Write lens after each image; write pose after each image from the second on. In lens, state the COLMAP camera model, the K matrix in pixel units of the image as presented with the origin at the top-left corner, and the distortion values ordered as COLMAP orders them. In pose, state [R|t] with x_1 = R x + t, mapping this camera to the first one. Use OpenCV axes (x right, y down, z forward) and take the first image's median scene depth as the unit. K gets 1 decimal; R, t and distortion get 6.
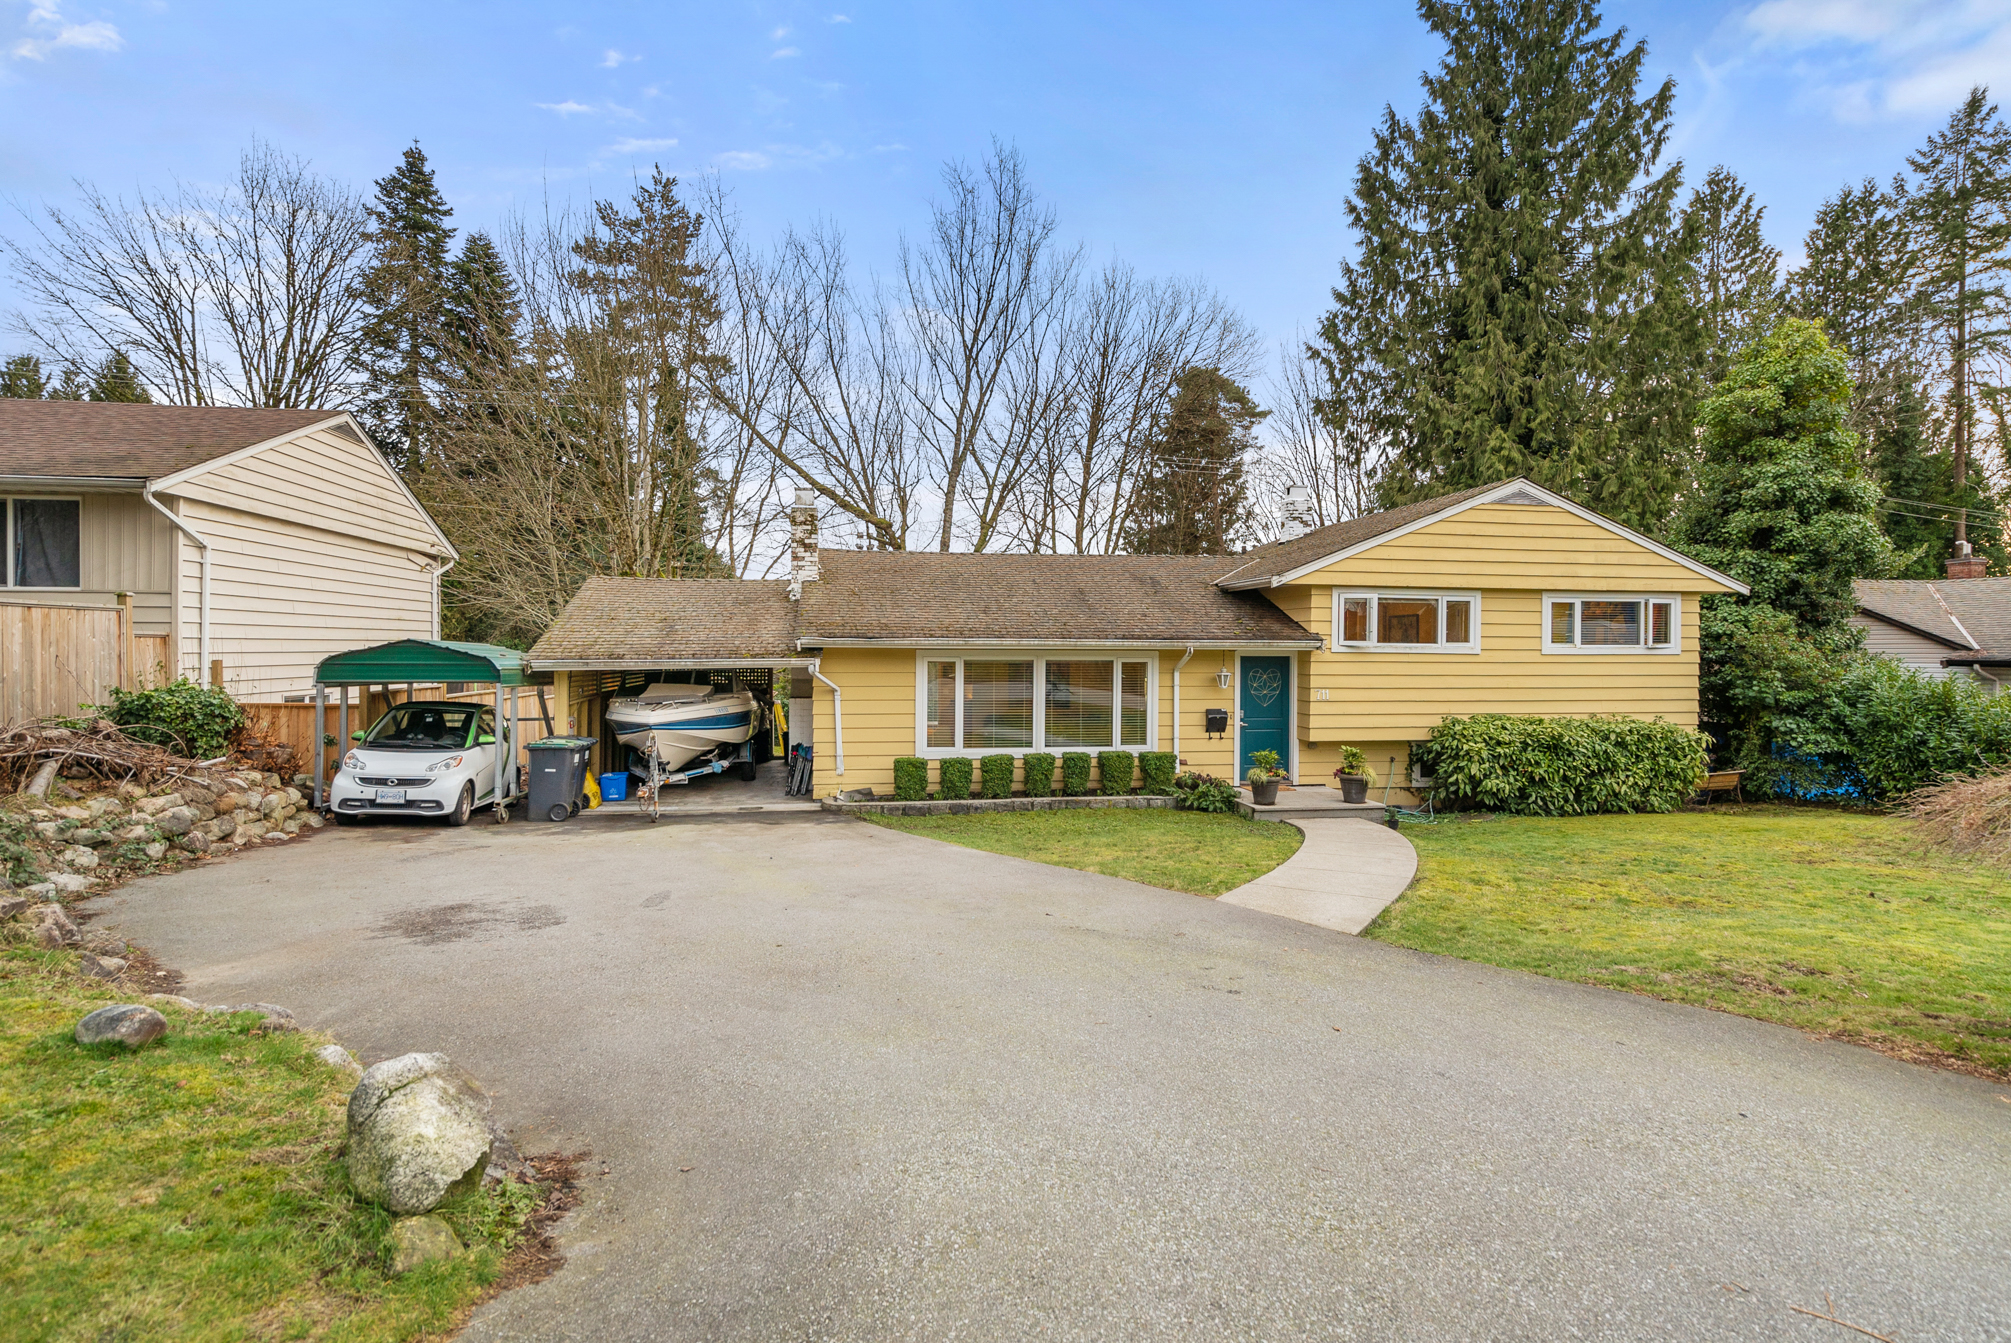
lens RADIAL K [[994.3, 0, 1007.7], [0, 994.3, 664.0], [0, 0, 1]] dist [-0.002486, 0.003081]
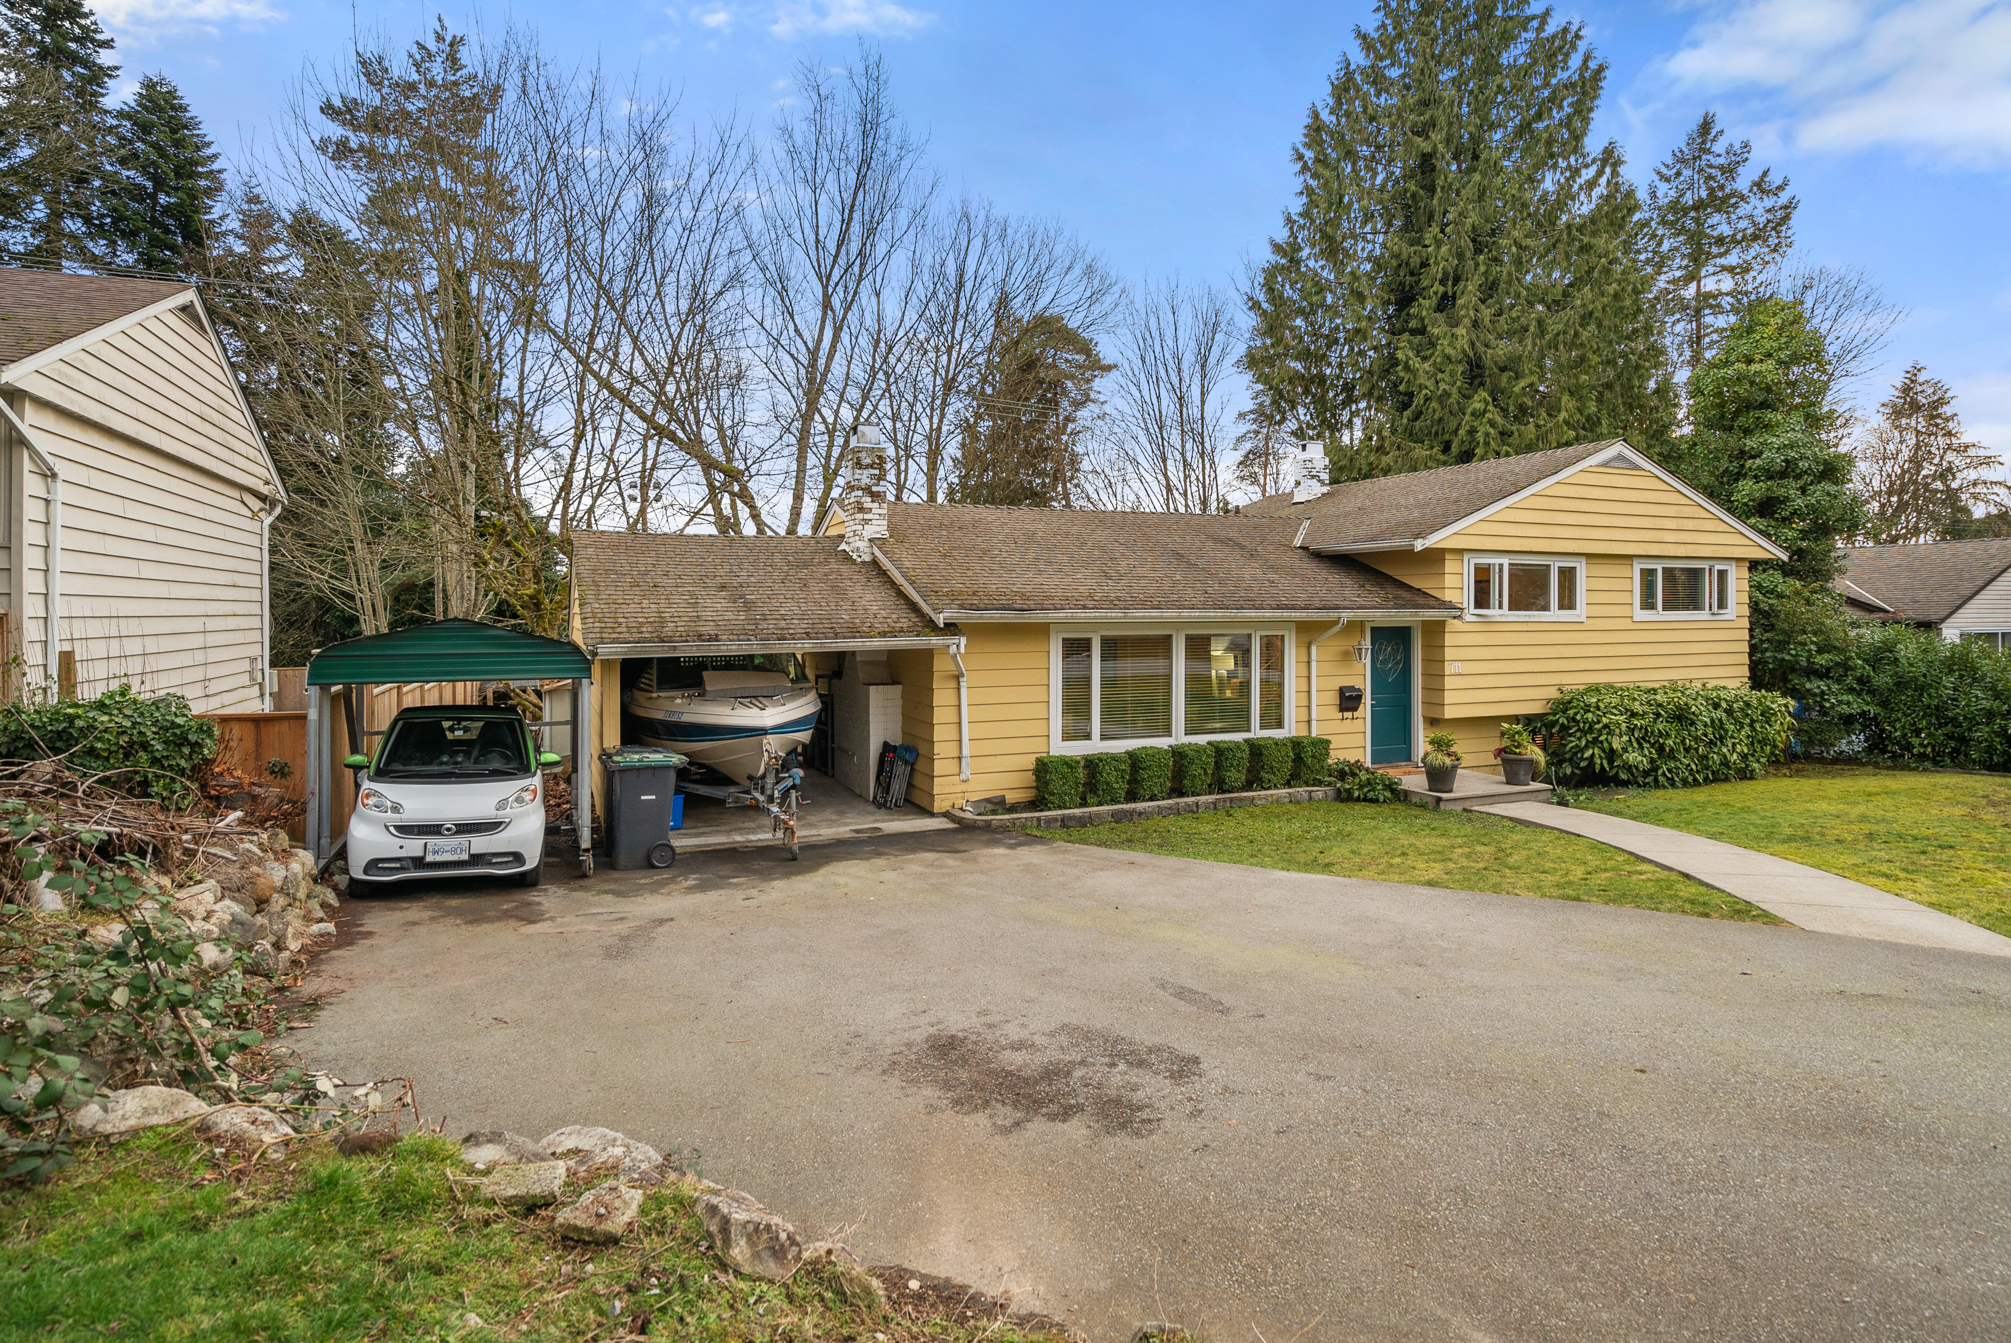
lens RADIAL K [[1050.7, 0, 997.8], [0, 1050.7, 619.7], [0, 0, 1]] dist [0.002733, 0.001425]
pose [[0.966846, -0.009013, 0.255200, -0.336064], [0.011021, 0.999919, -0.006439, -0.011720], [-0.255121, 0.009038, 0.966867, 0.161075]]
